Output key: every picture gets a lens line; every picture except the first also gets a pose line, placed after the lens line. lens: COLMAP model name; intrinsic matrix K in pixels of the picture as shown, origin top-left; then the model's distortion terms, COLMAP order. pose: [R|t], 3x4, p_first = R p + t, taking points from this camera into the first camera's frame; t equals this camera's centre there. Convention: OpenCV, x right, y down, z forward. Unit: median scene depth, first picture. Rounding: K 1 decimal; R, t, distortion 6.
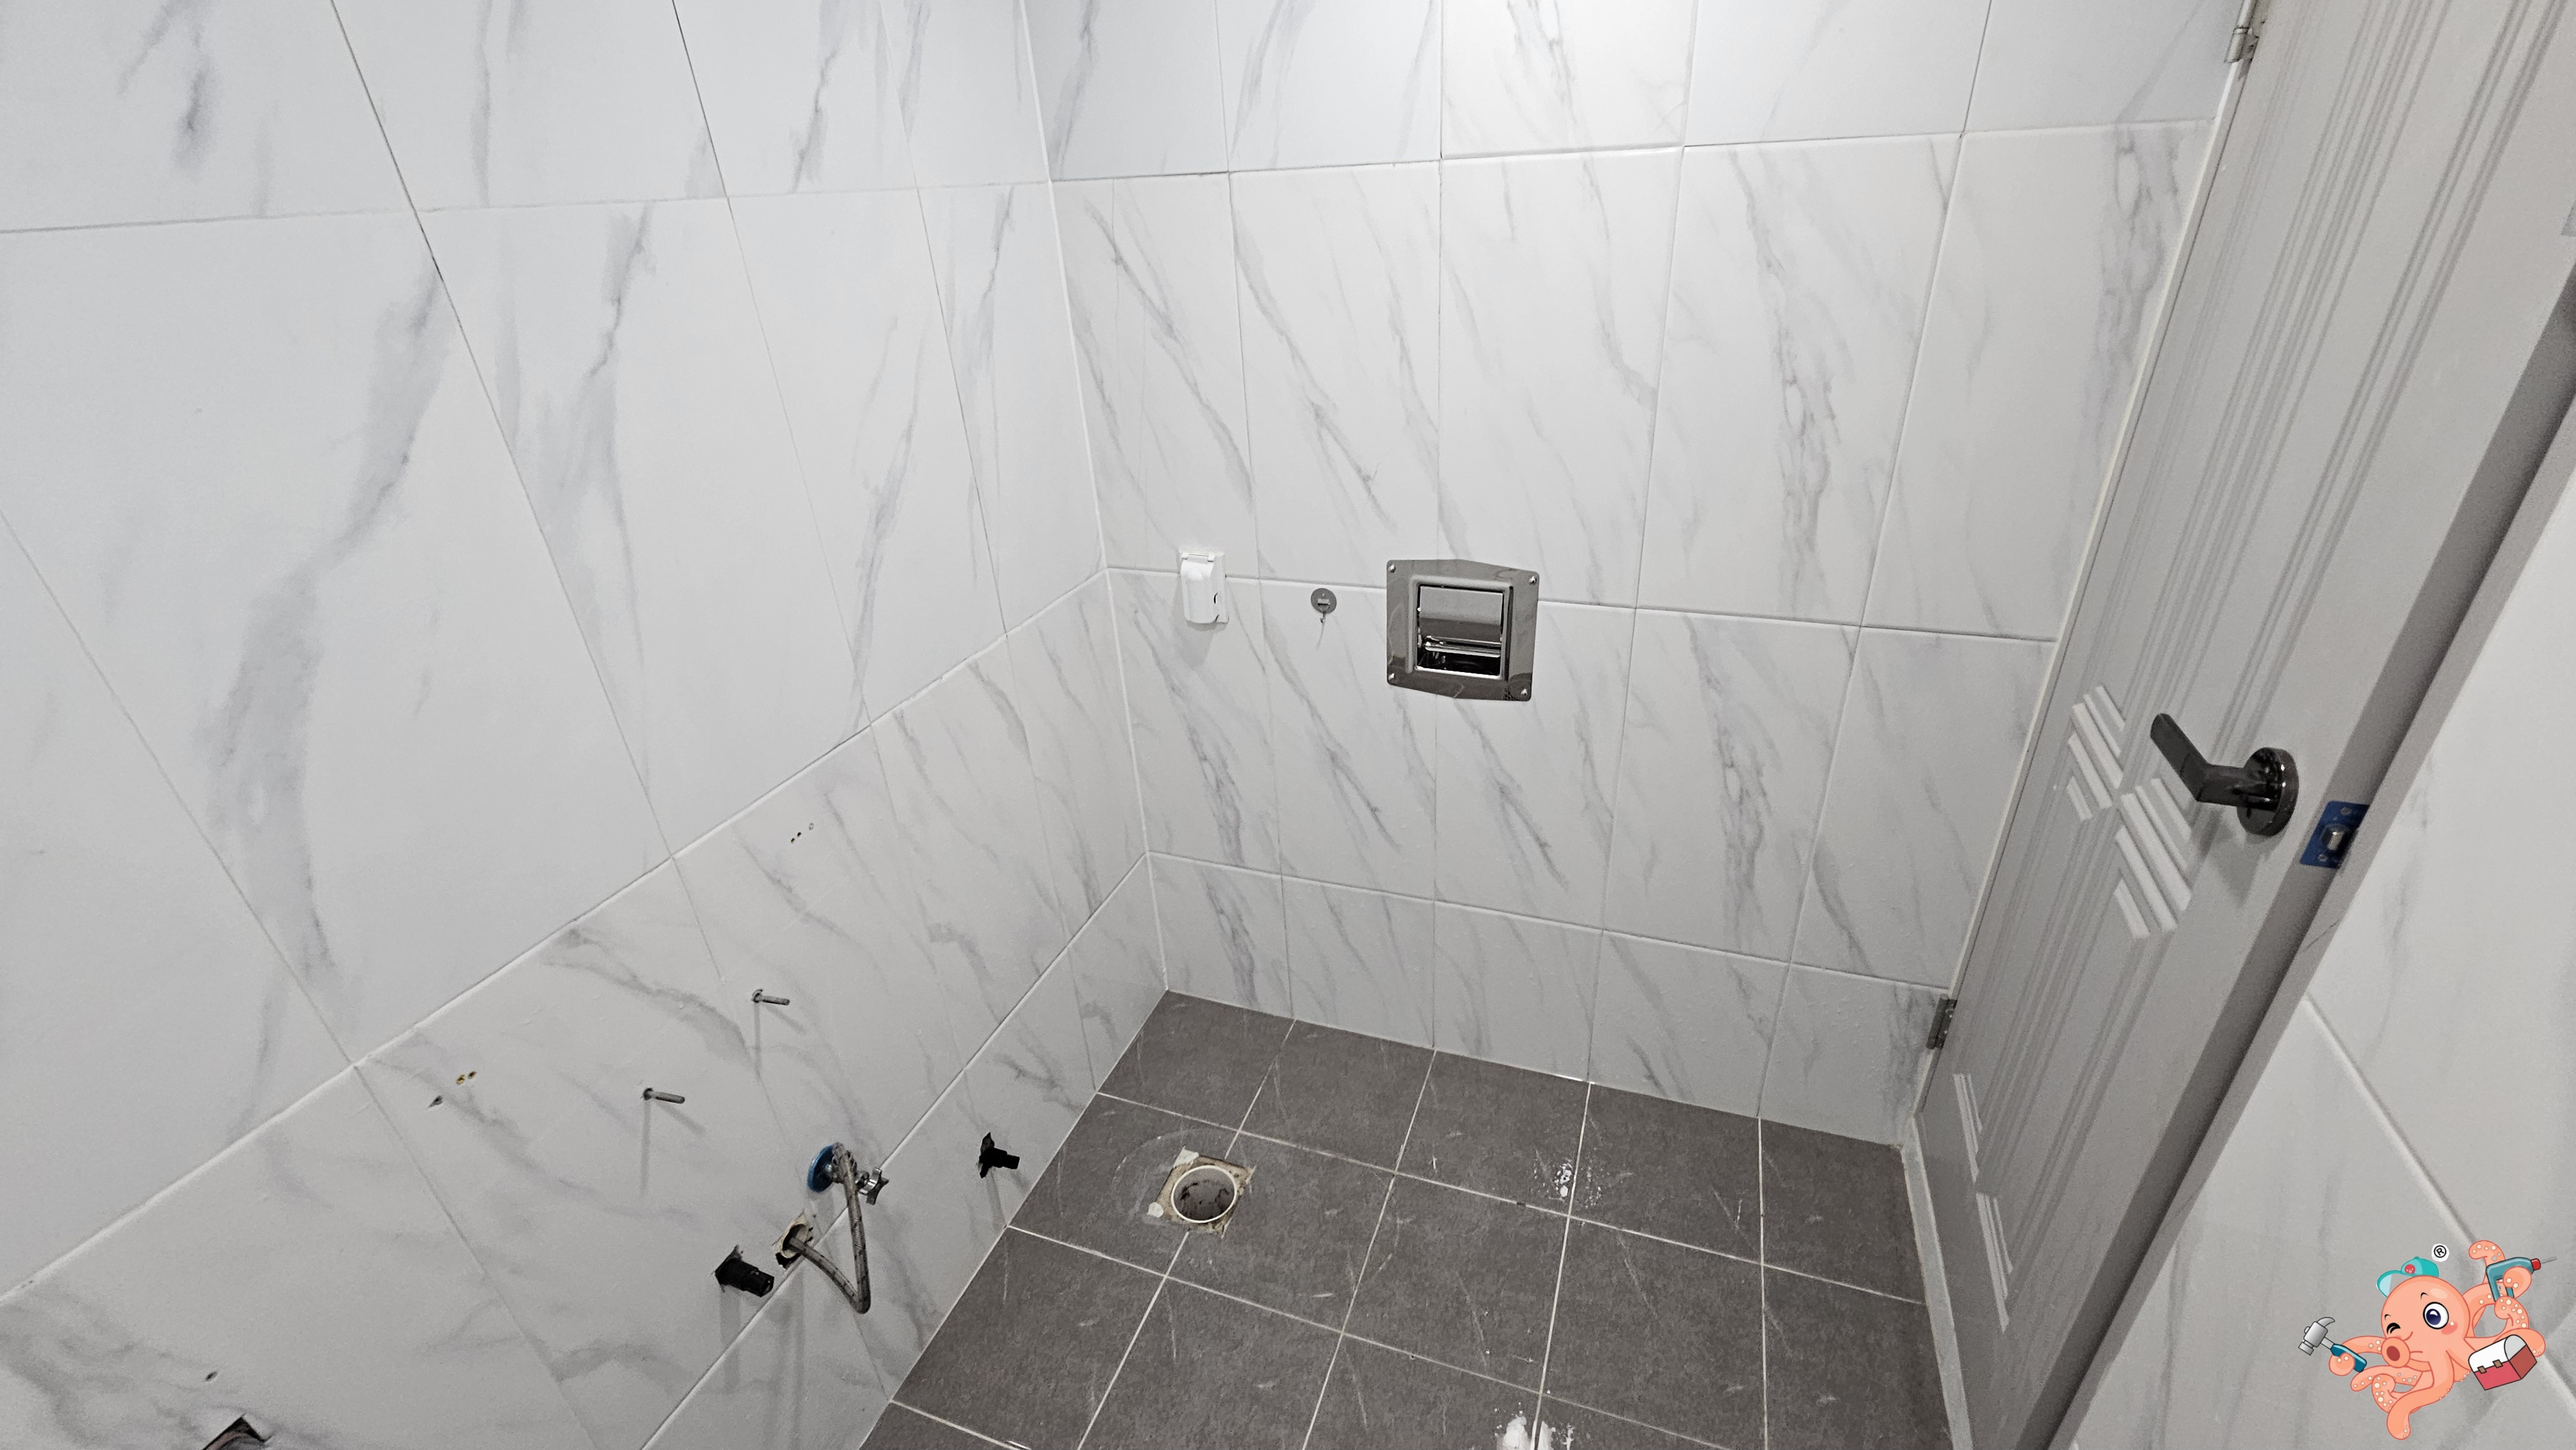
lens RADIAL K [[1045.3, 0, 1319.5], [0, 1045.3, 726.5], [0, 0, 1]] dist [-0.005314, -0.000162]
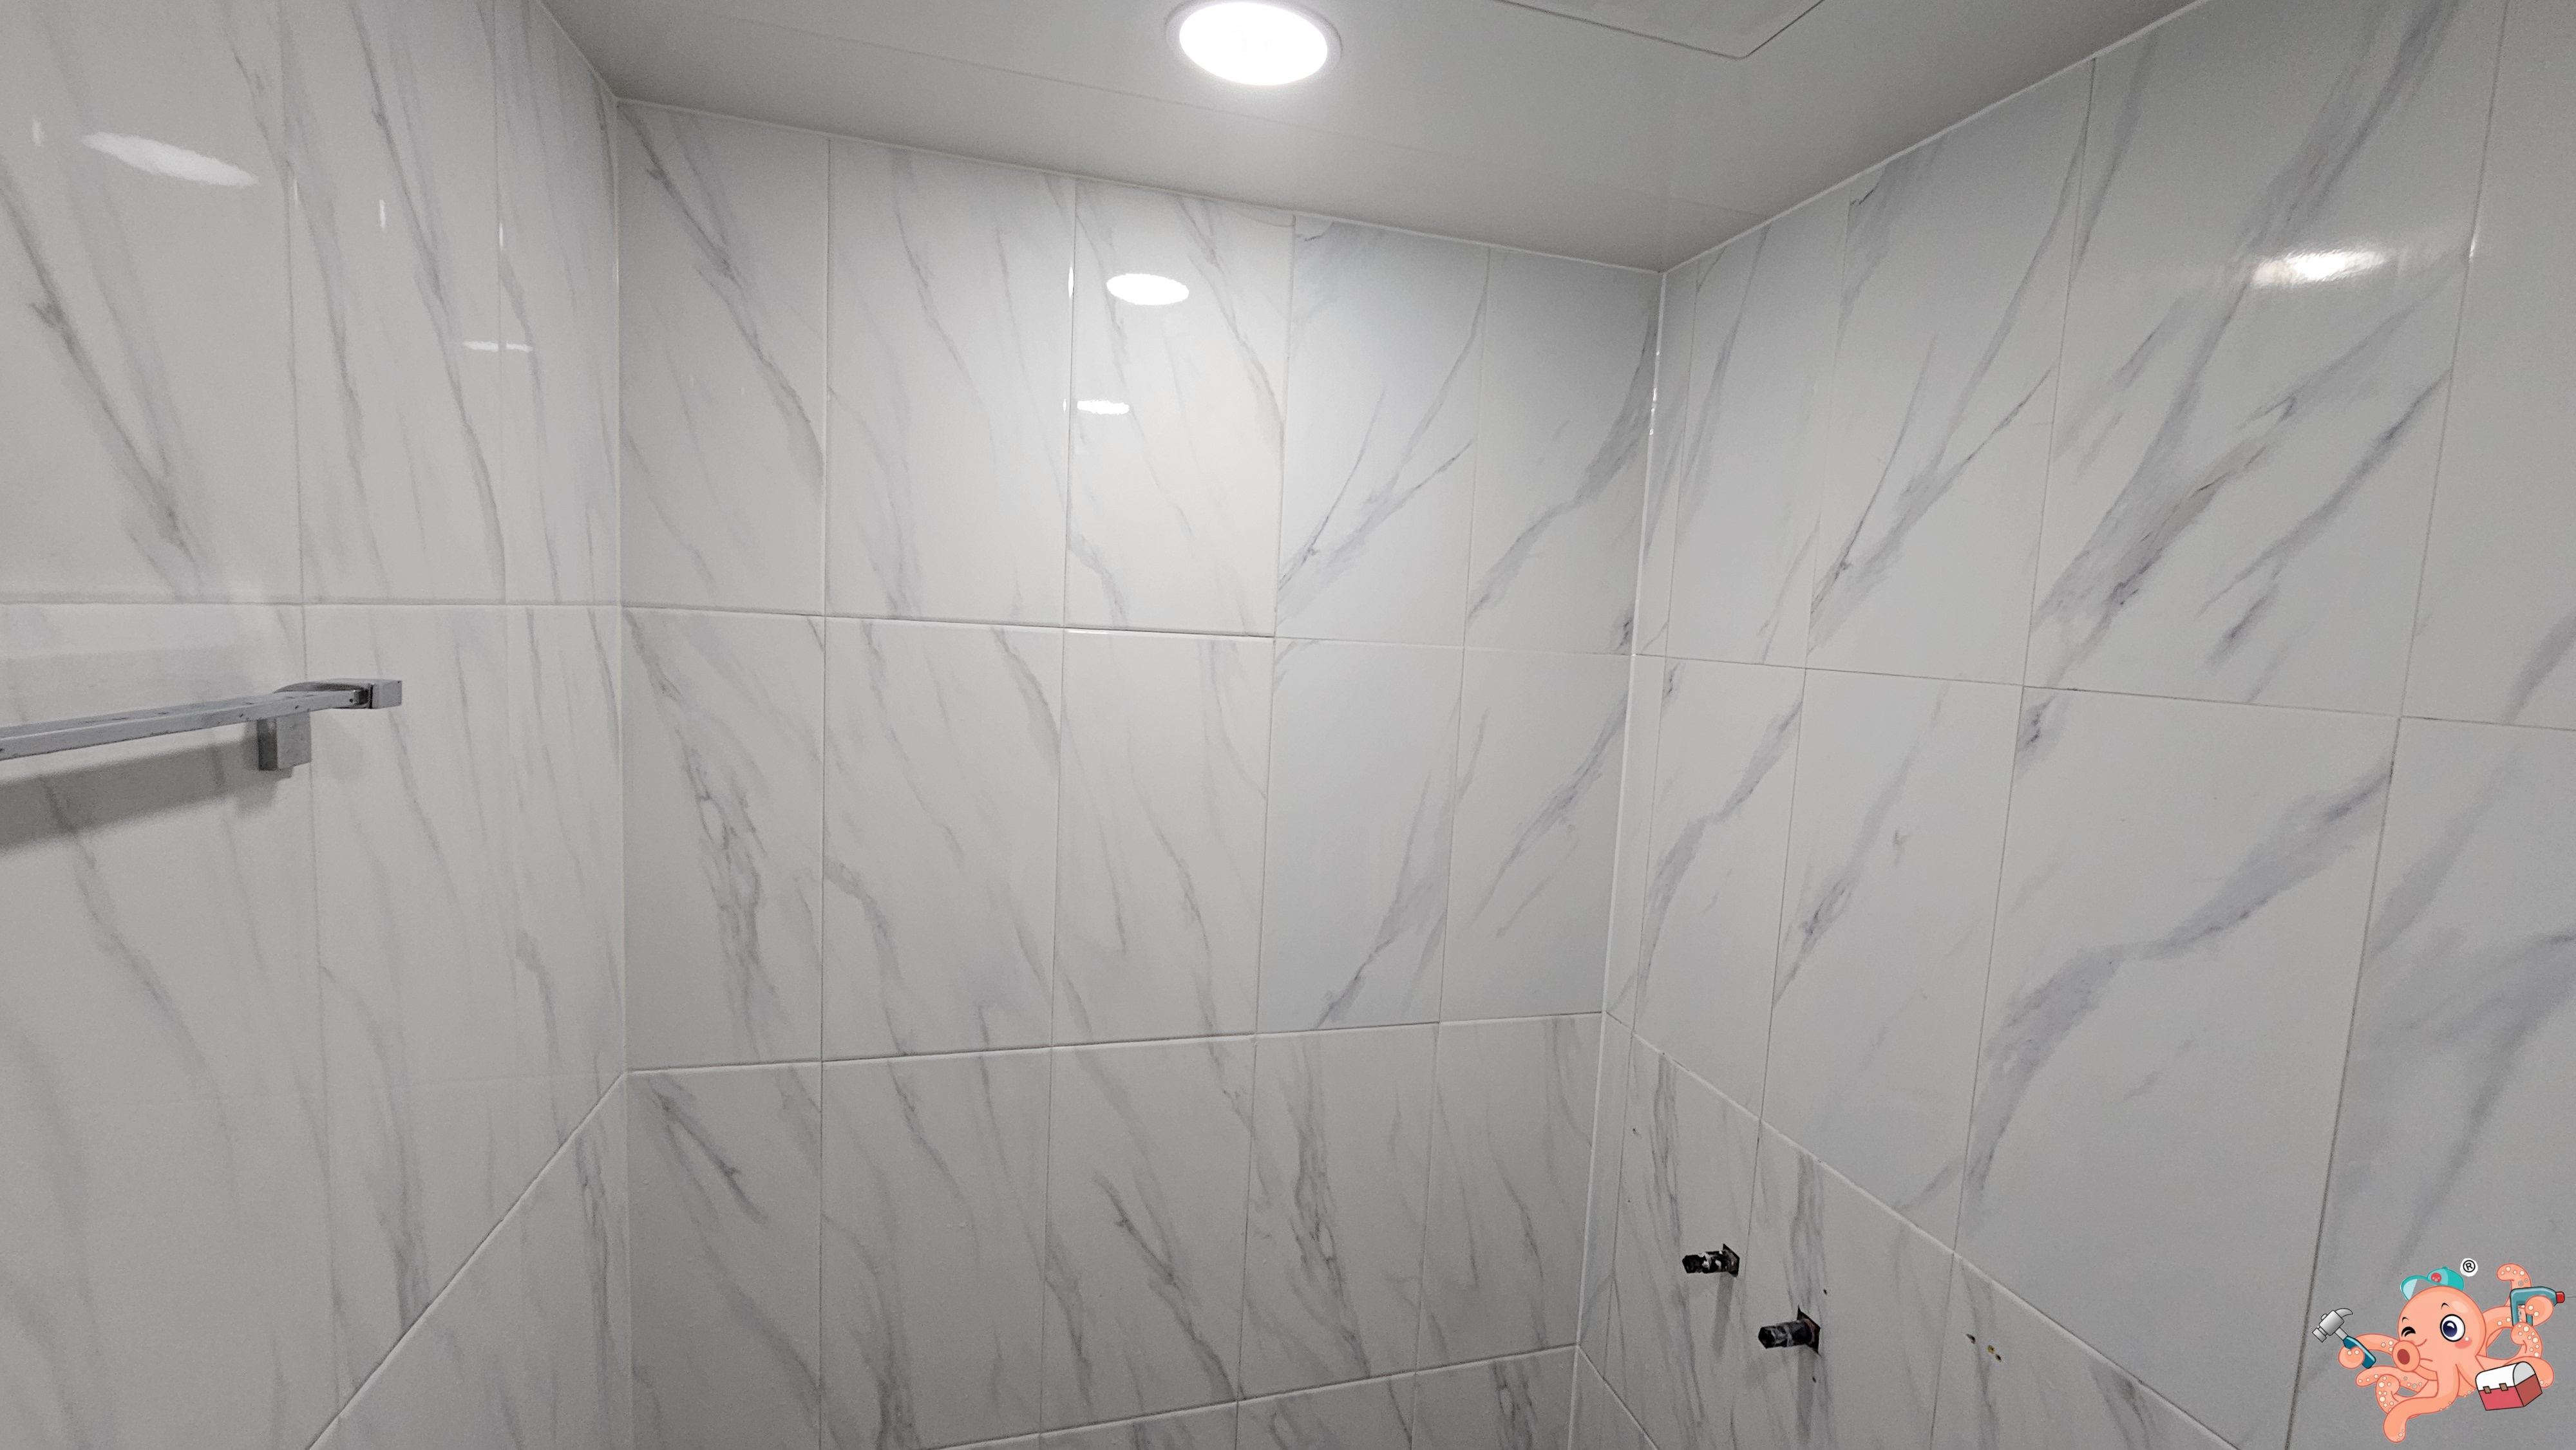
lens RADIAL K [[1045.3, 0, 1317.9], [0, 1045.3, 722.0], [0, 0, 1]] dist [-0.005314, -0.000162]
pose [[-0.814762, 0.058122, -0.576875, 0.297235], [-0.284003, 0.827417, 0.484482, -0.420691], [0.505475, 0.558572, -0.657641, 0.708375]]
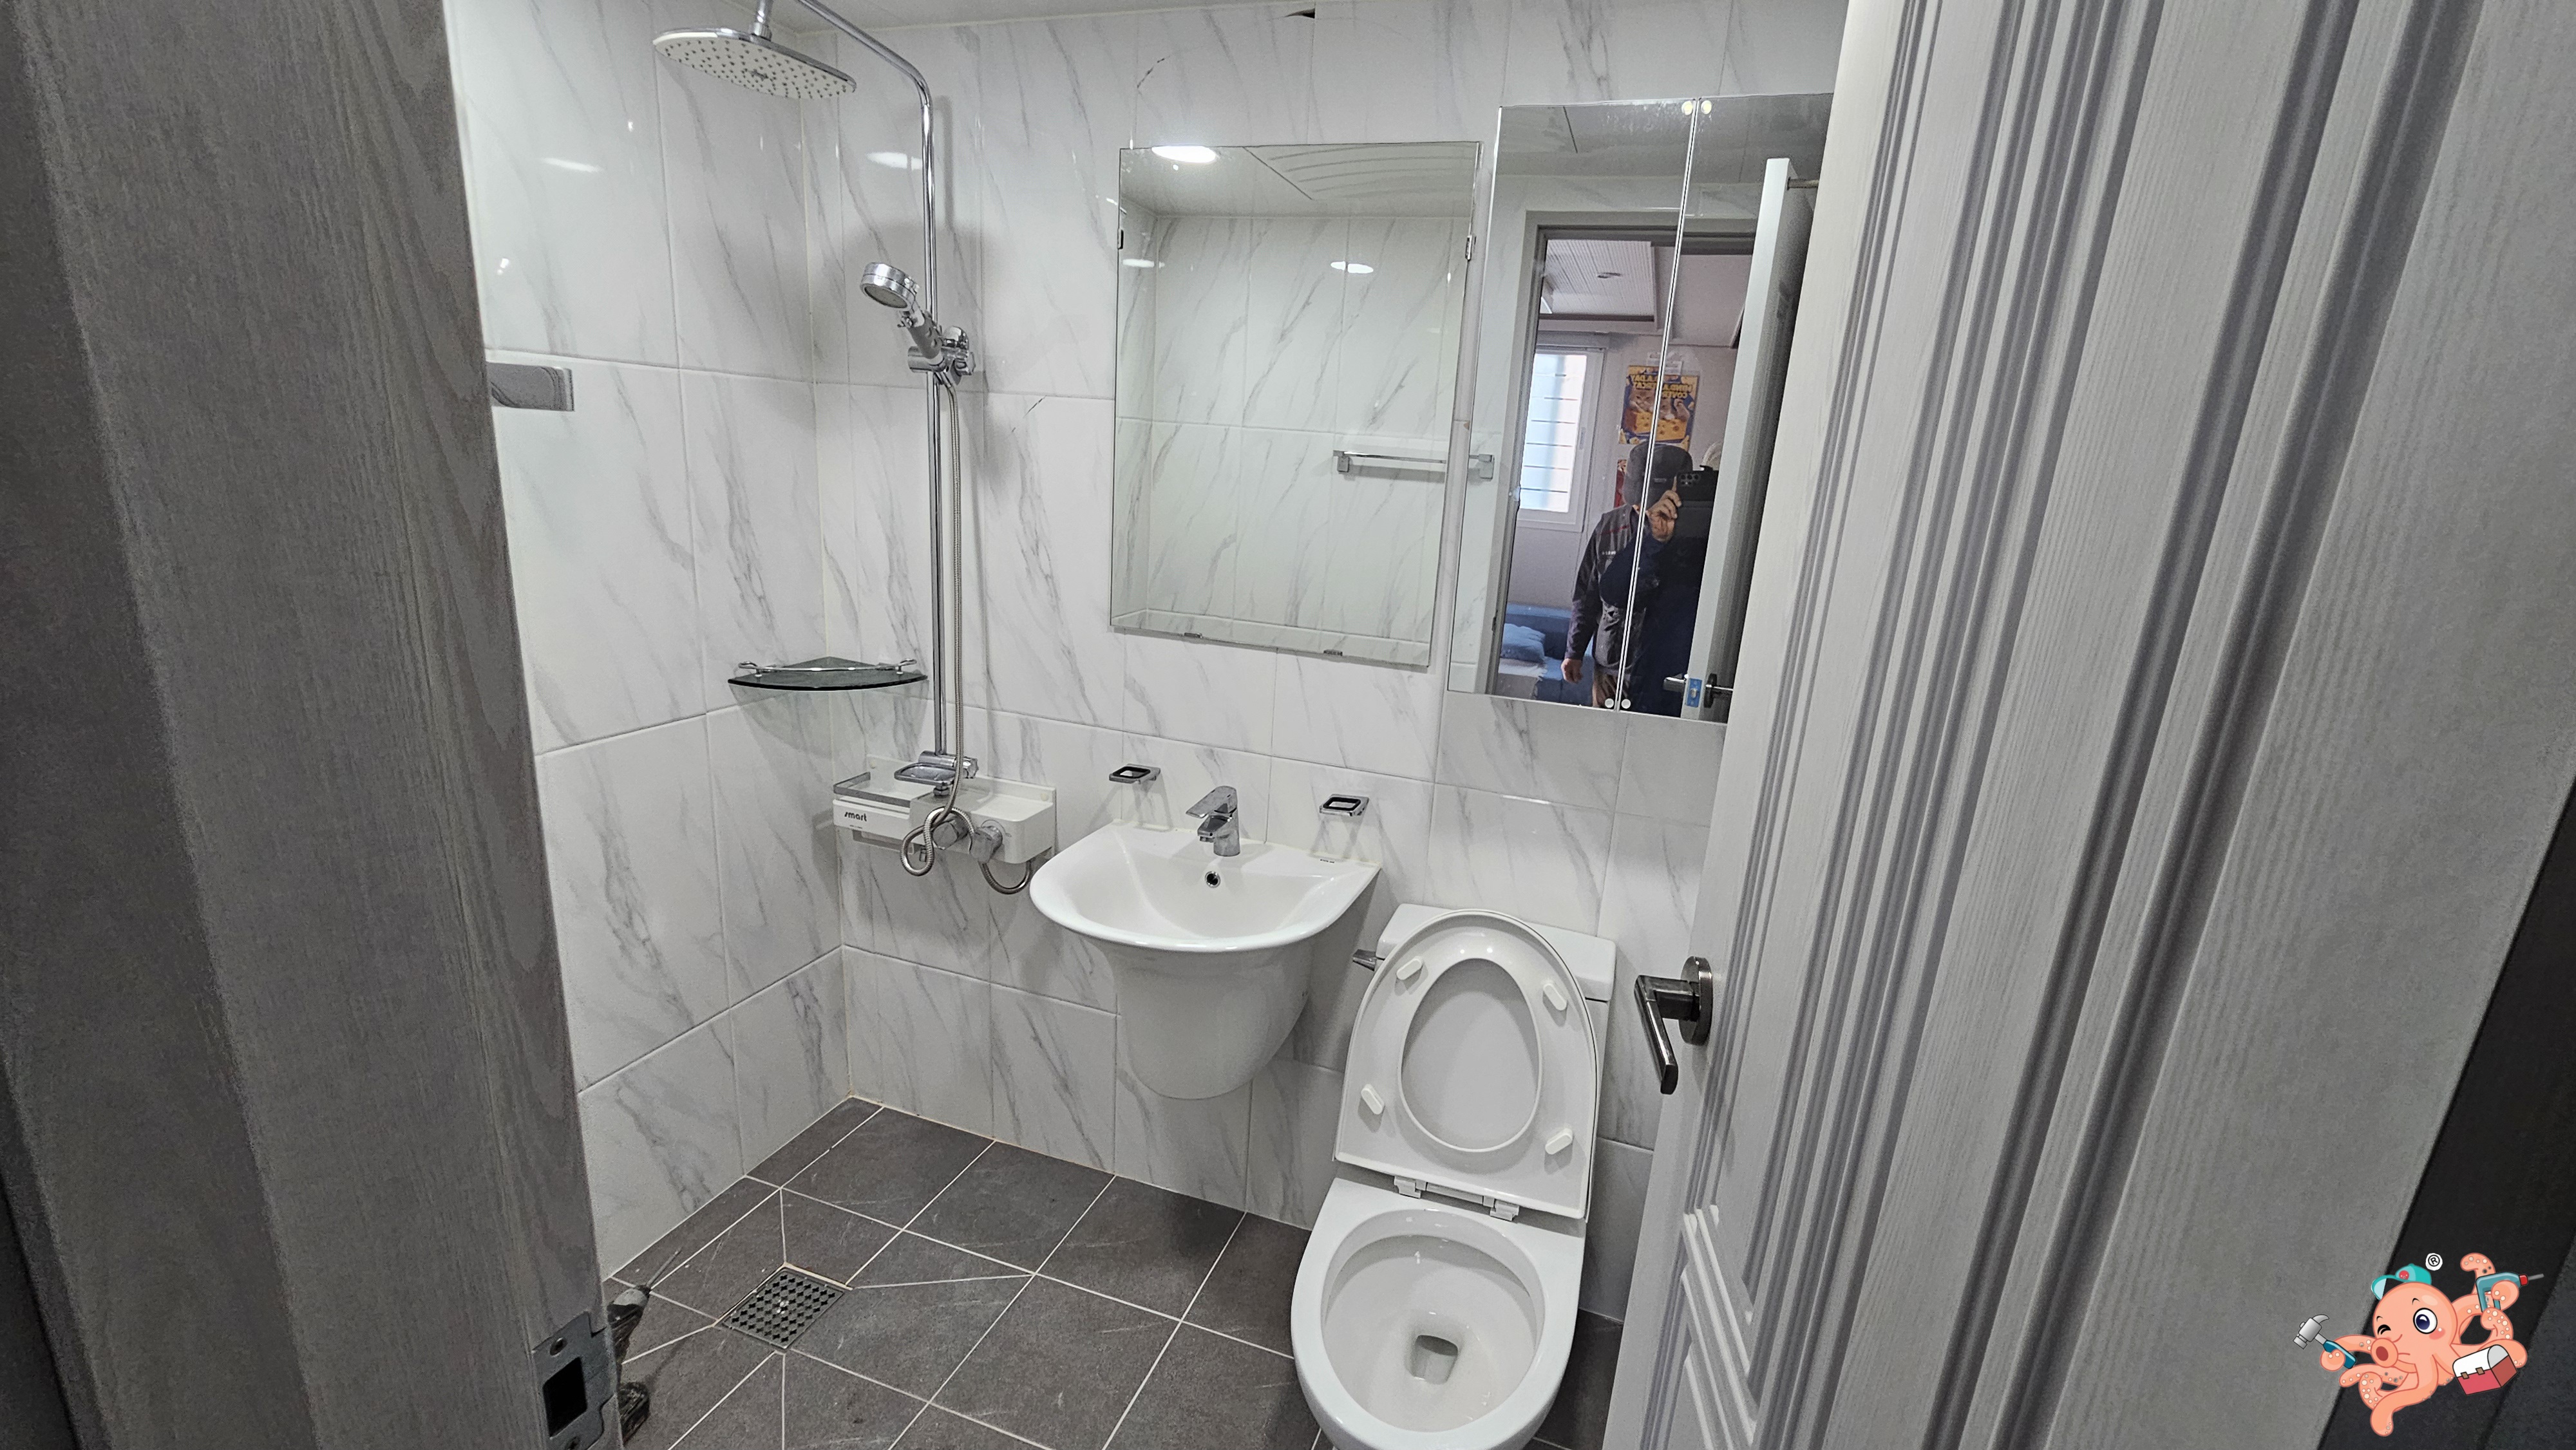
lens RADIAL K [[1045.3, 0, 1319.3], [0, 1045.3, 725.3], [0, 0, 1]] dist [-0.005314, -0.000162]
pose [[0.006935, 0.299663, -0.954020, 0.875034], [-0.528008, 0.811301, 0.250996, -0.338125], [0.849211, 0.501989, 0.163851, 0.640876]]
